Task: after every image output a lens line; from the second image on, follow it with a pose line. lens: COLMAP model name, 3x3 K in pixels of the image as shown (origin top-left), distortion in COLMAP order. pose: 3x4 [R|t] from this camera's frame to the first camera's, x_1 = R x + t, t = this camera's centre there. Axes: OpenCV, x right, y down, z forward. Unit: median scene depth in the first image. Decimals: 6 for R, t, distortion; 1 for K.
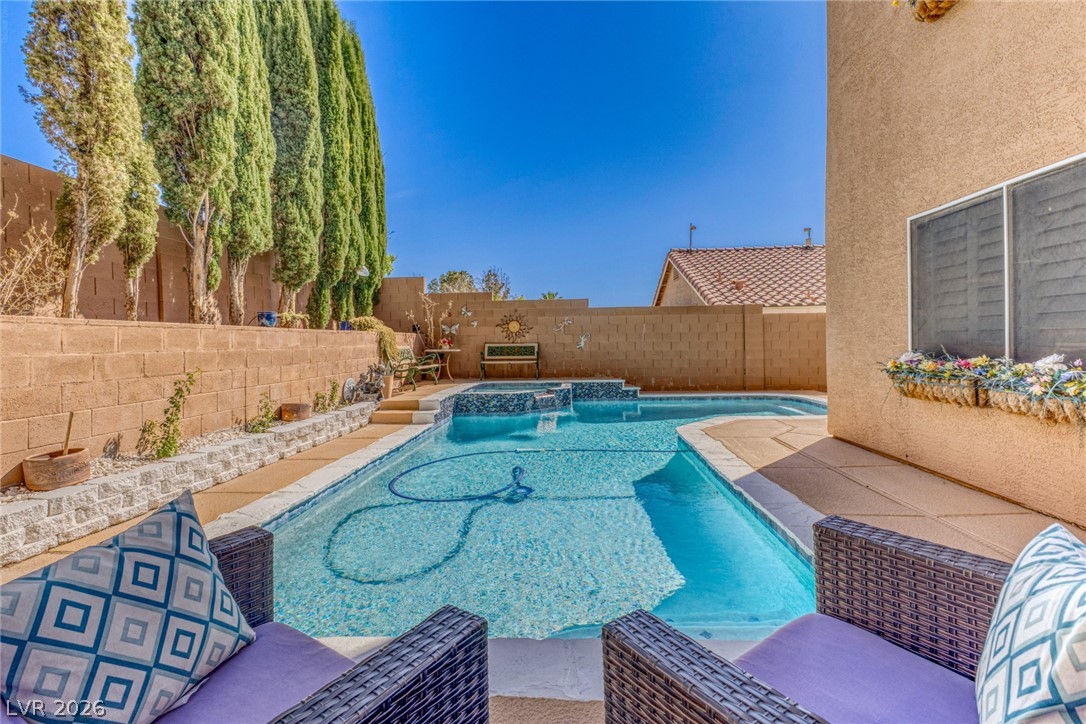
lens RADIAL K [[478.4, 0, 543.6], [0, 478.4, 350.6], [0, 0, 1]] dist [0.000777, -0.000187]
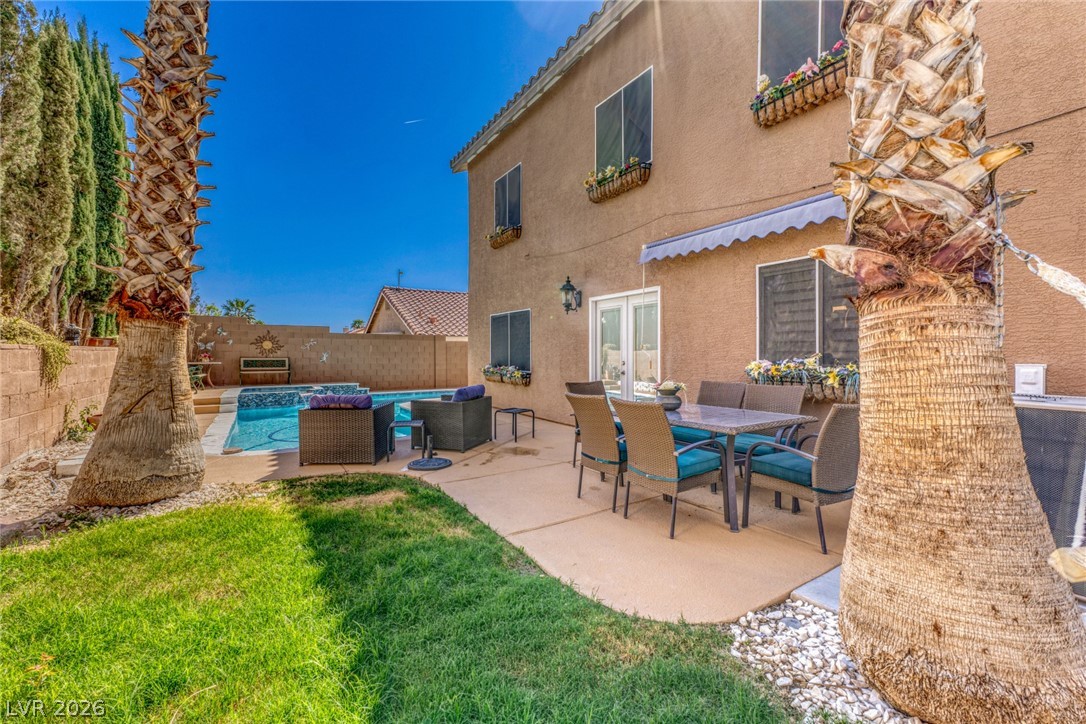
lens RADIAL K [[488.7, 0, 543.0], [0, 488.7, 362.0], [0, 0, 1]] dist [0.004543, -0.000167]
pose [[0.822978, 0.004436, 0.568056, -0.208259], [-0.003317, 0.999990, -0.003004, -0.002040], [-0.568064, 0.000588, 0.822984, -0.541309]]
